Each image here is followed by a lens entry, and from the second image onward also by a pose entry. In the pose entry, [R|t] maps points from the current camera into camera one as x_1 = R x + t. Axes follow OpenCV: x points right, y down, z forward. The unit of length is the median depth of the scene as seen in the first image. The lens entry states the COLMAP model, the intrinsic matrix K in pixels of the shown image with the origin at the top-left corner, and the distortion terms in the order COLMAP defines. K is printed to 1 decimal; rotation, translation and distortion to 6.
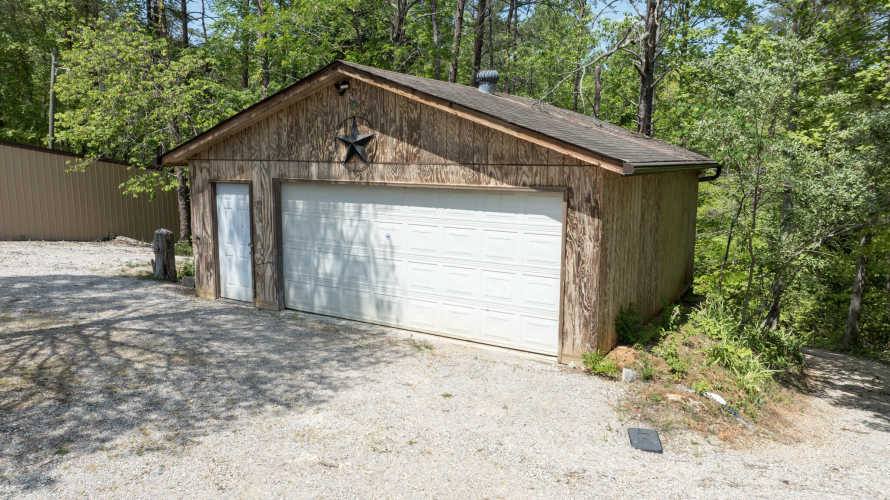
lens RADIAL K [[626.5, 0, 447.6], [0, 626.5, 249.0], [0, 0, 1]] dist [-0.051911, 0.062485]
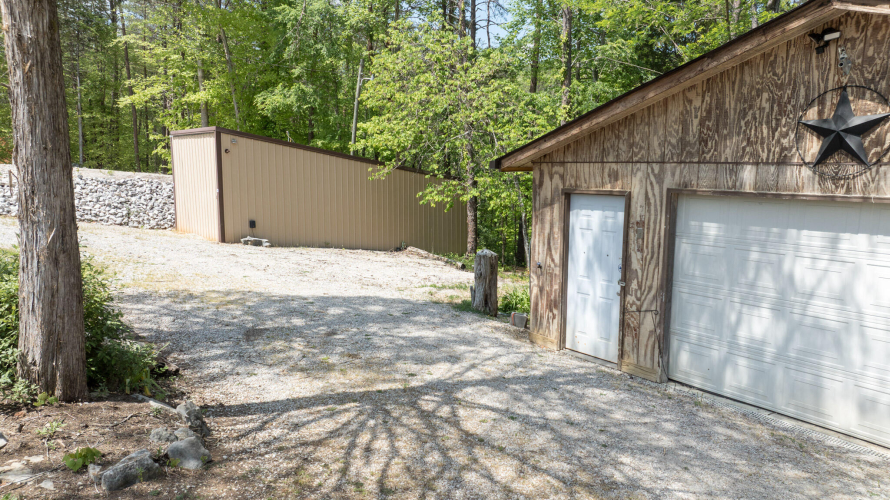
lens RADIAL K [[626.5, 0, 447.6], [0, 626.5, 249.0], [0, 0, 1]] dist [-0.051911, 0.062485]
pose [[0.922610, 0.049556, -0.382539, -0.240647], [-0.056999, 0.998341, -0.008141, -0.028867], [0.381500, 0.029316, 0.923904, 0.288001]]
